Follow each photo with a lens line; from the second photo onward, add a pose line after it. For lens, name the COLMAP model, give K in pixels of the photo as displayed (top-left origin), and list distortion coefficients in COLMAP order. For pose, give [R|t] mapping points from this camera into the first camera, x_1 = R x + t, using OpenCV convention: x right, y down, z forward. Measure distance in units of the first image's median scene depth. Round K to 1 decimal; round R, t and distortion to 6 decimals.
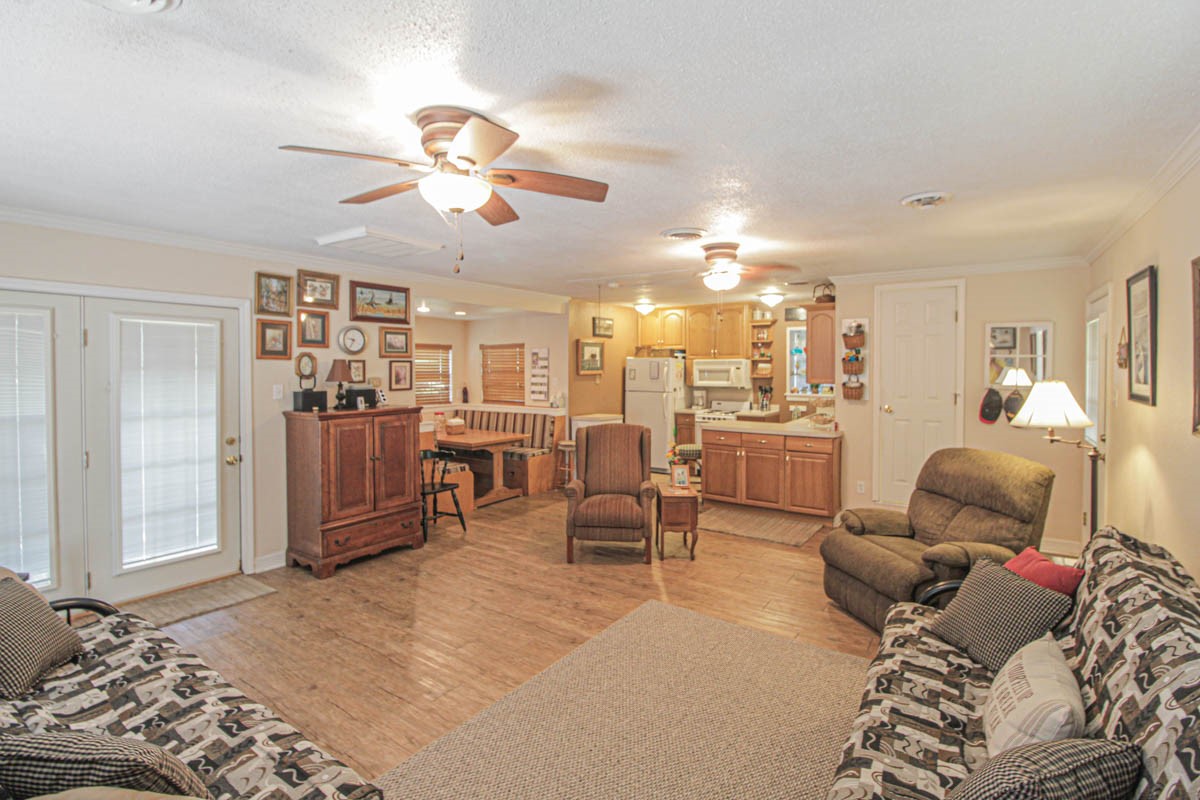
lens RADIAL K [[543.4, 0, 607.2], [0, 543.4, 379.9], [0, 0, 1]] dist [-0.018246, -0.007851]
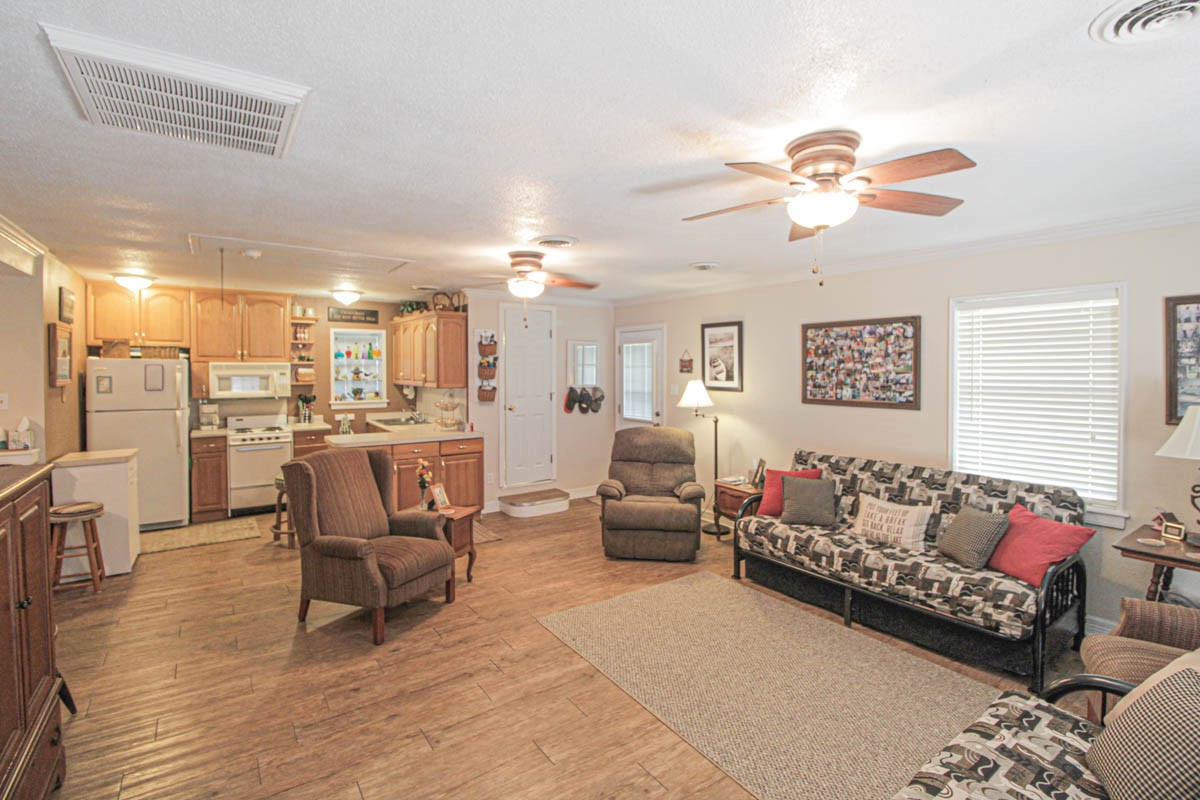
lens RADIAL K [[557.9, 0, 599.1], [0, 557.9, 379.5], [0, 0, 1]] dist [-0.021147, -0.000684]
pose [[0.355227, -0.014641, 0.934665, -0.377561], [0.023469, 0.999702, 0.006741, -0.007568], [-0.934485, 0.019542, 0.355465, 0.265812]]
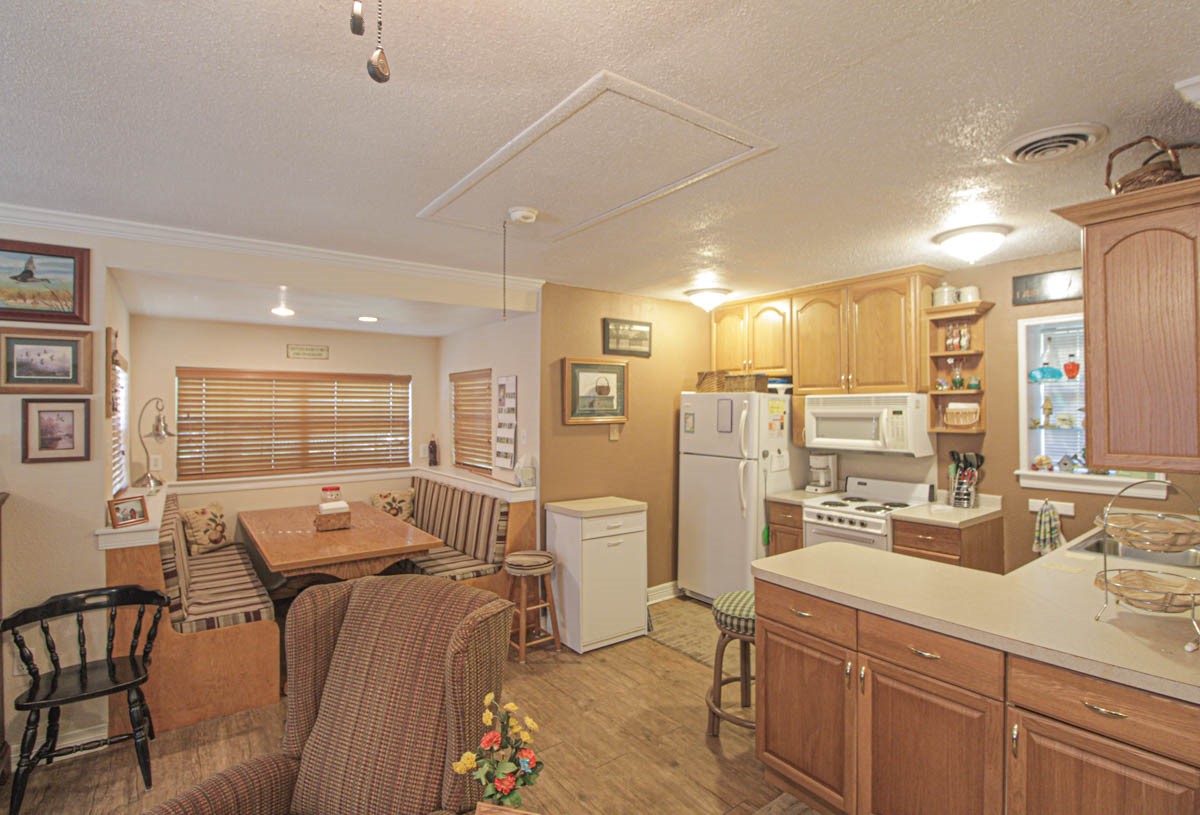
lens RADIAL K [[572.6, 0, 606.6], [0, 572.6, 401.0], [0, 0, 1]] dist [-0.003676, -0.013627]
pose [[0.949773, -0.004812, -0.312904, 0.162174], [-0.005764, 0.999443, -0.032867, -0.014144], [0.312888, 0.033020, 0.949216, 0.470672]]
